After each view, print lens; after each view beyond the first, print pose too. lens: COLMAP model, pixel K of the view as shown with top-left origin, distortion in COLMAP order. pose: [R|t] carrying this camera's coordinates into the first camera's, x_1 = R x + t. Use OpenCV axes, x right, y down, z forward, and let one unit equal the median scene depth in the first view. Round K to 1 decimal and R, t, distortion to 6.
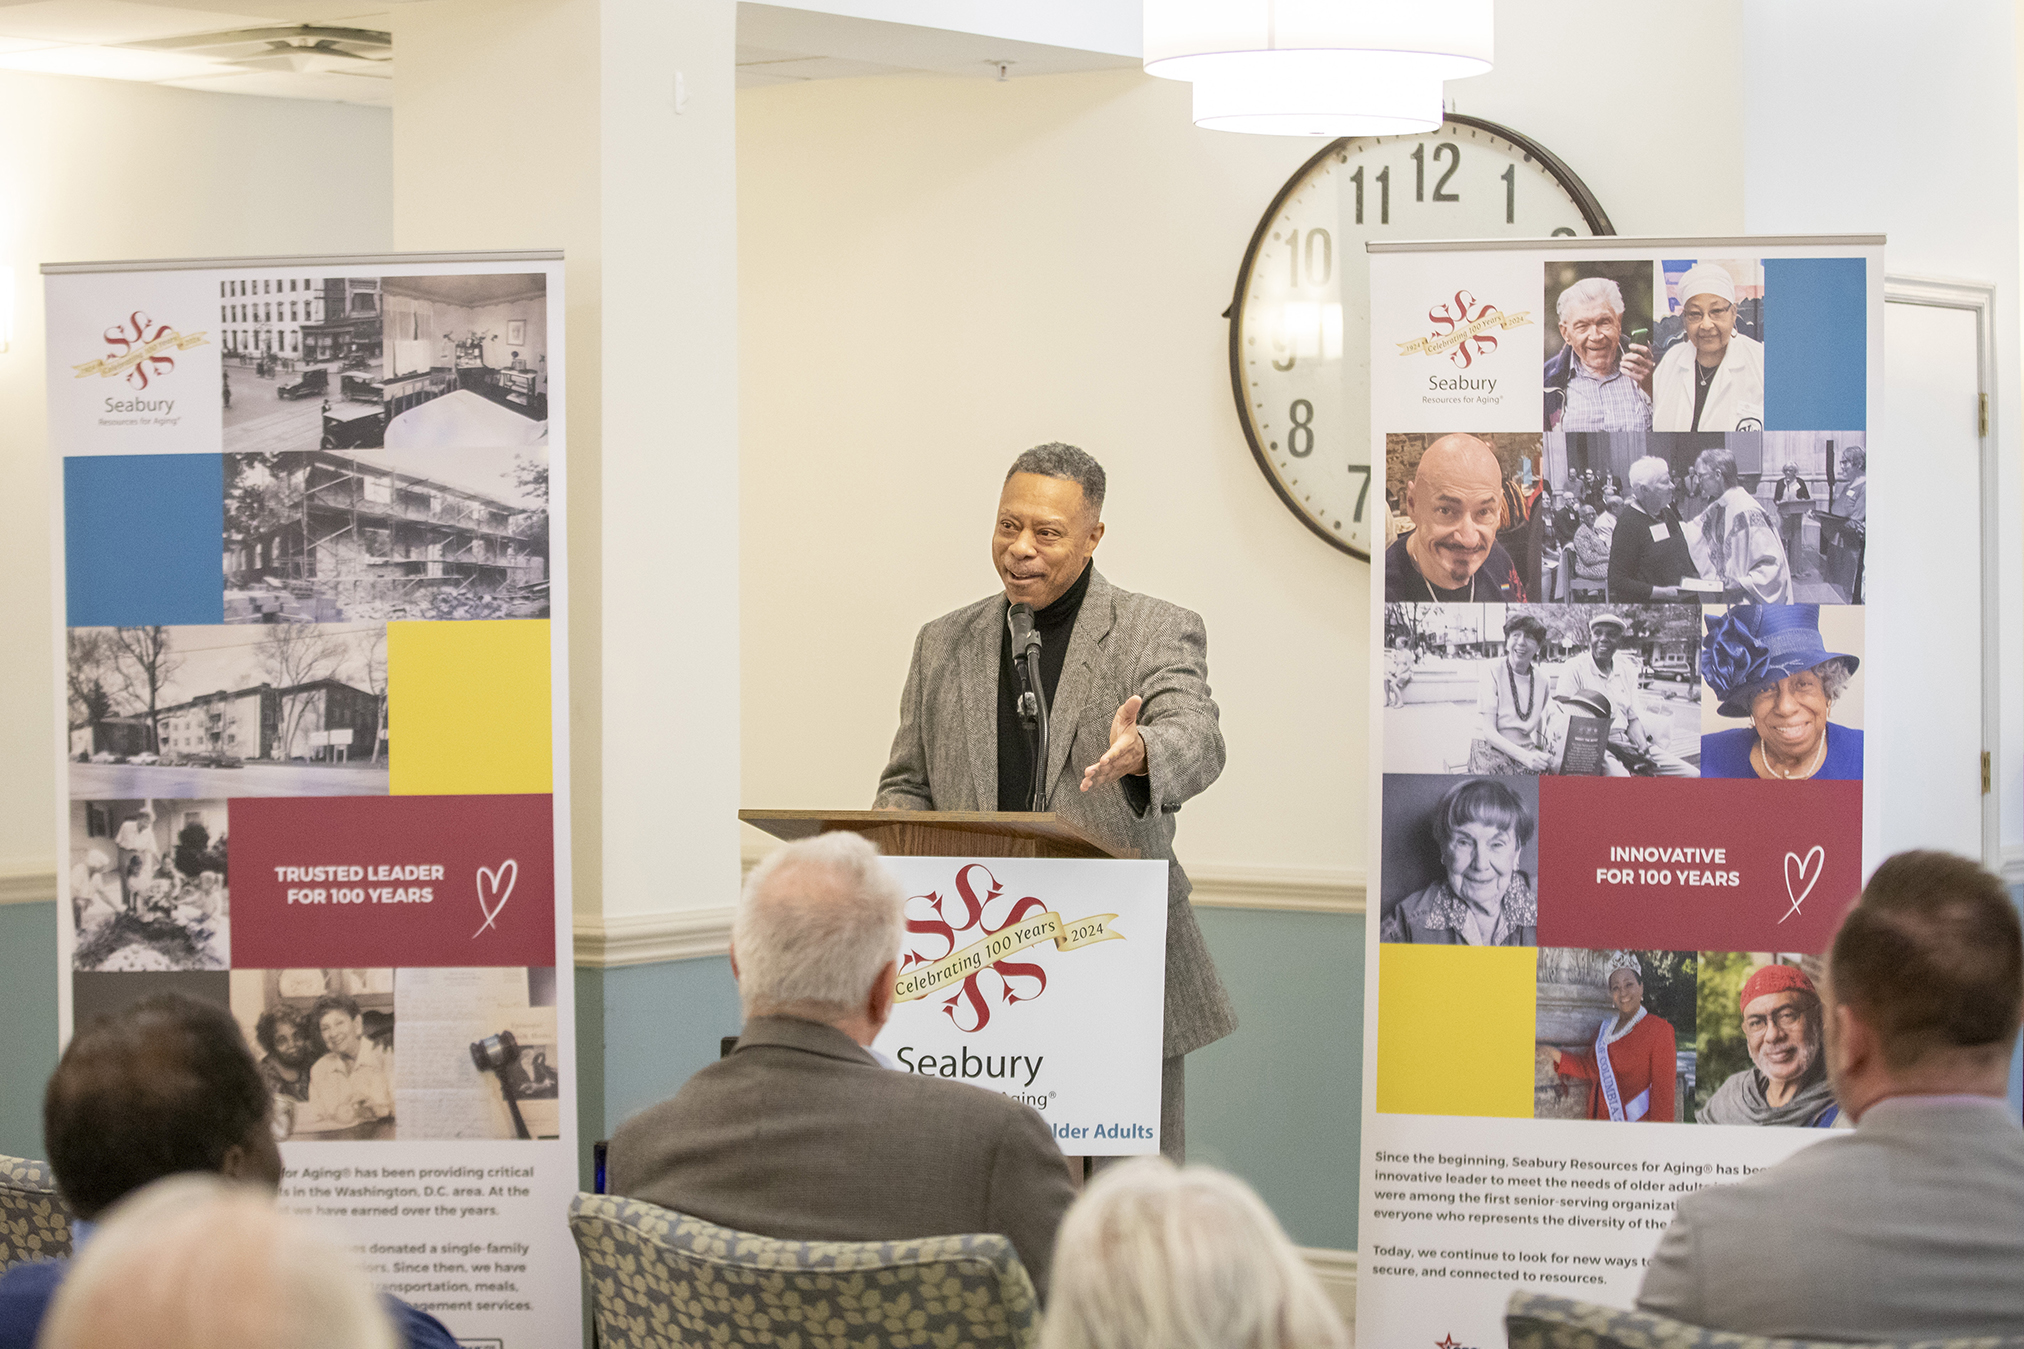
lens RADIAL K [[4847.0, 0, 904.0], [0, 4847.0, 670.9], [0, 0, 1]] dist [-0.261086, -0.131677]
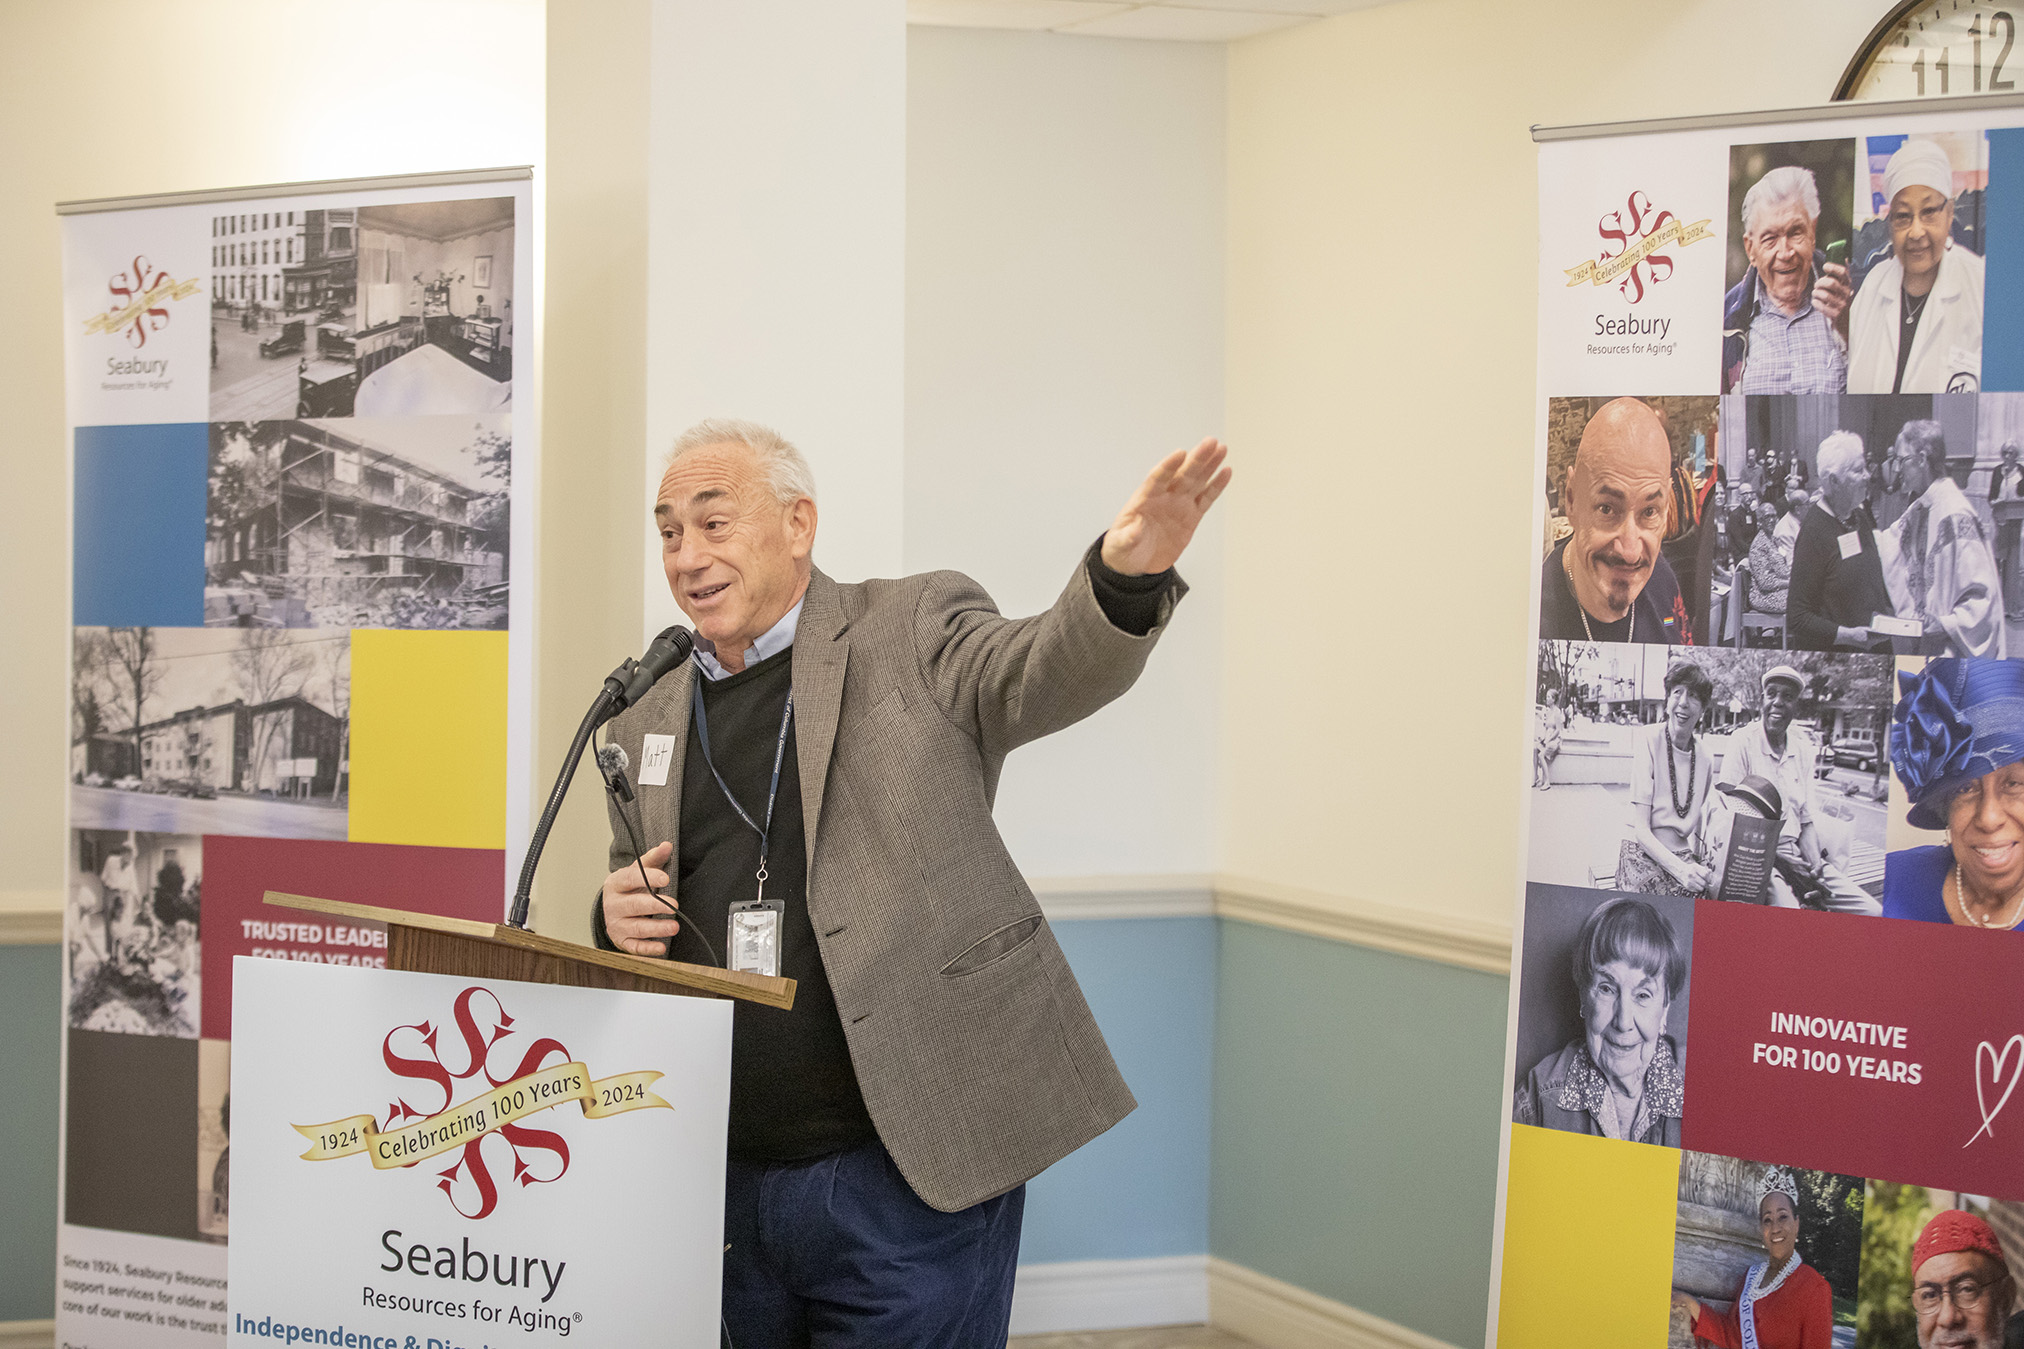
lens RADIAL K [[4271.6, 0, 1008.0], [0, 4271.6, 715.8], [0, 0, 1]] dist [-0.274477, 0.048720]
pose [[0.864310, 0.036619, -0.501624, 0.348858], [-0.029760, 0.999322, 0.021673, -0.014344], [0.502077, -0.003803, 0.864814, 0.435256]]
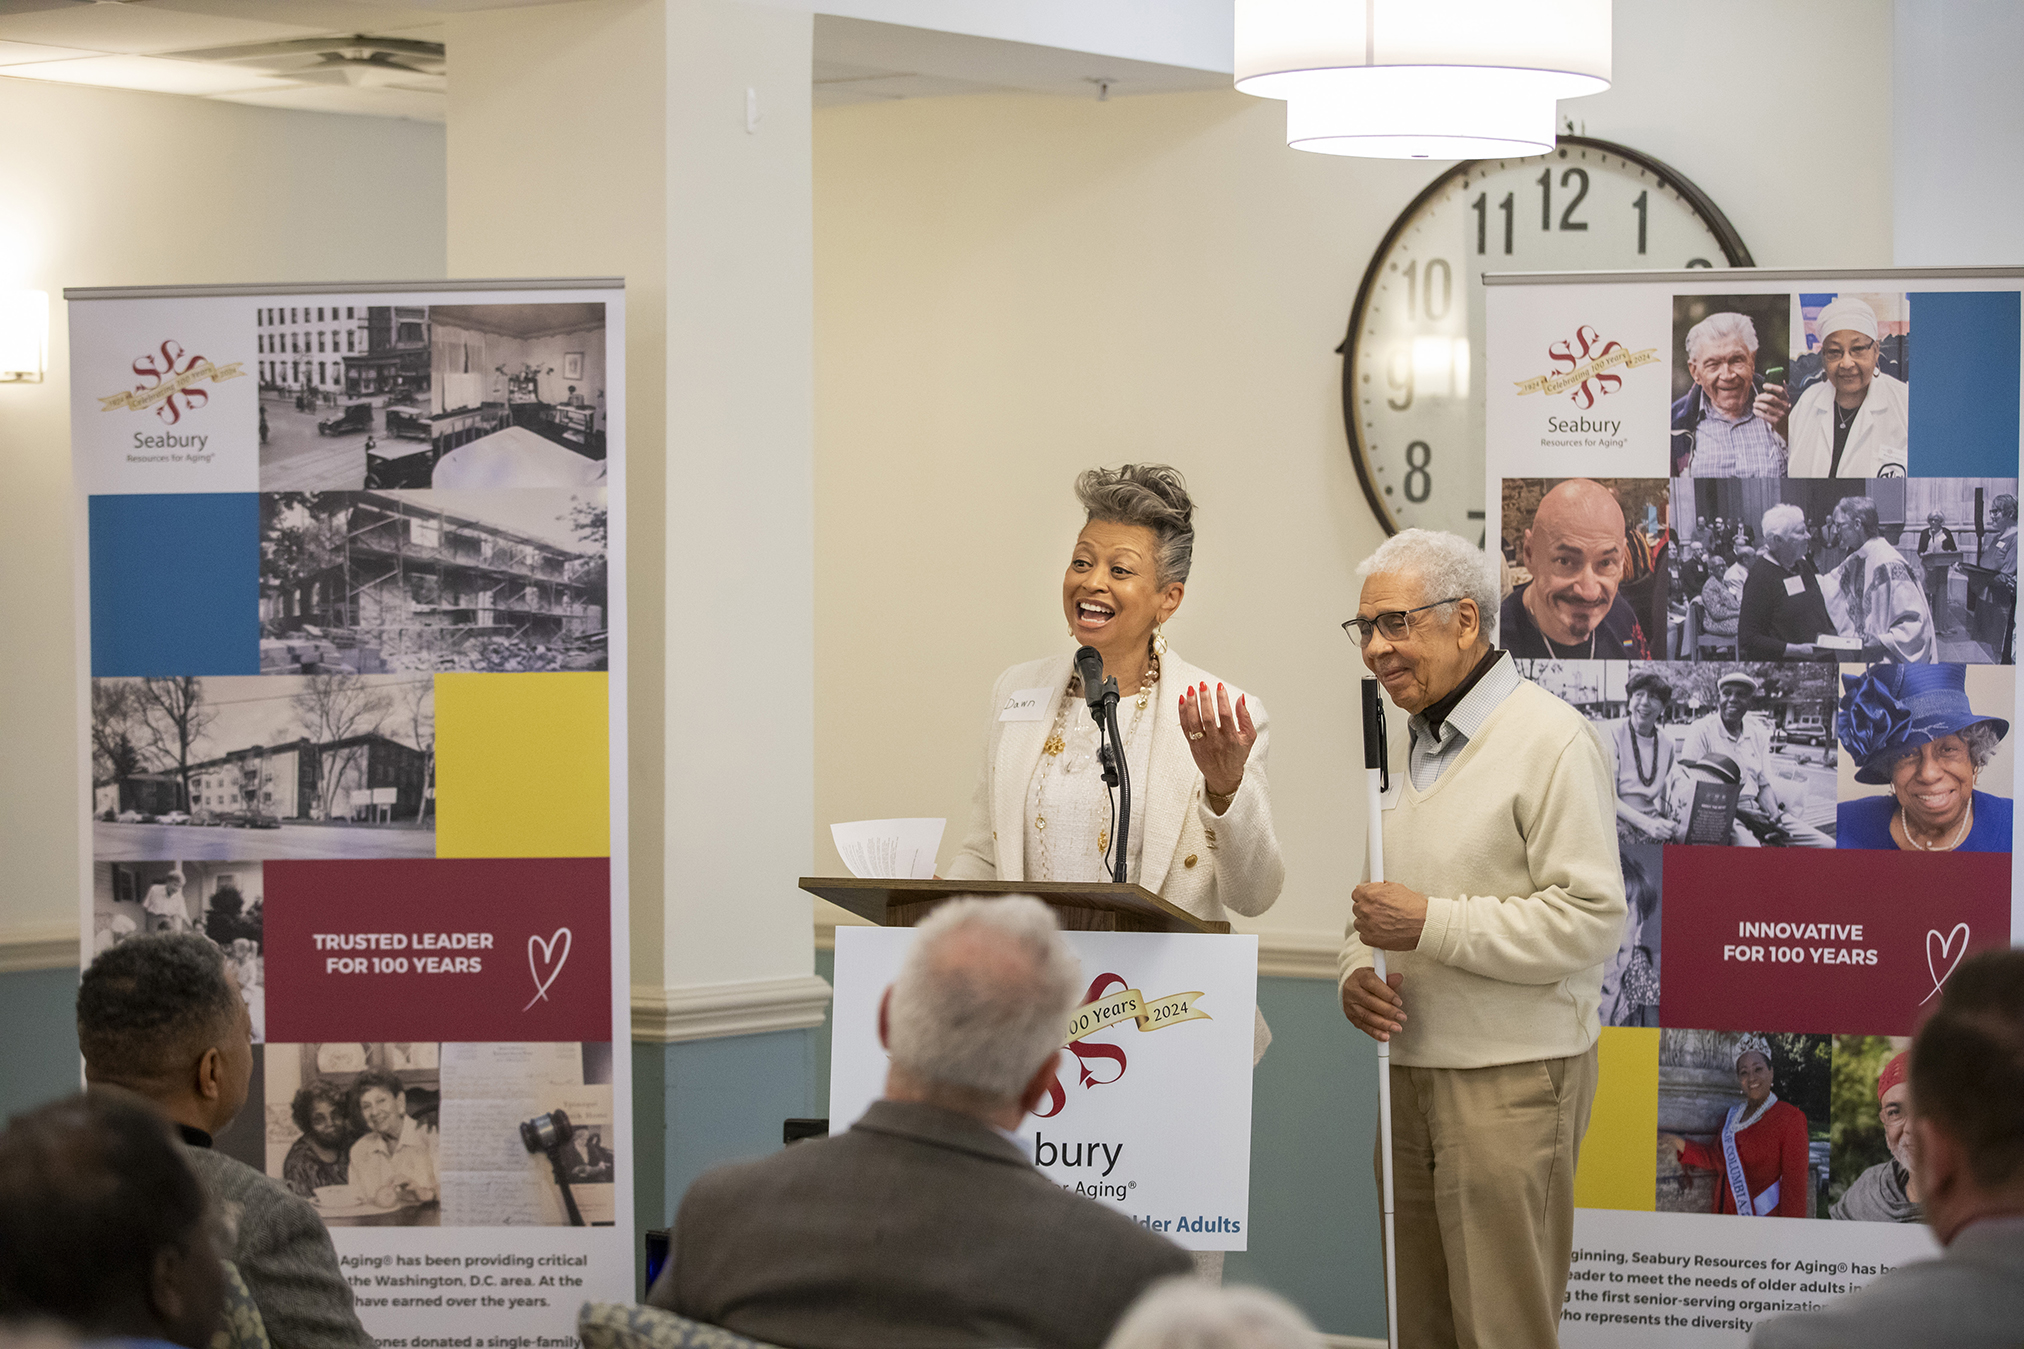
lens RADIAL K [[5031.9, 0, 1006.0], [0, 5031.9, 763.7], [0, 0, 1]] dist [-0.142578, 0.261153]
pose [[0.999950, 0.005938, -0.008077, 0.012027], [-0.005863, 0.999940, 0.009246, -0.002321], [0.008131, -0.009198, 0.999925, 0.025495]]
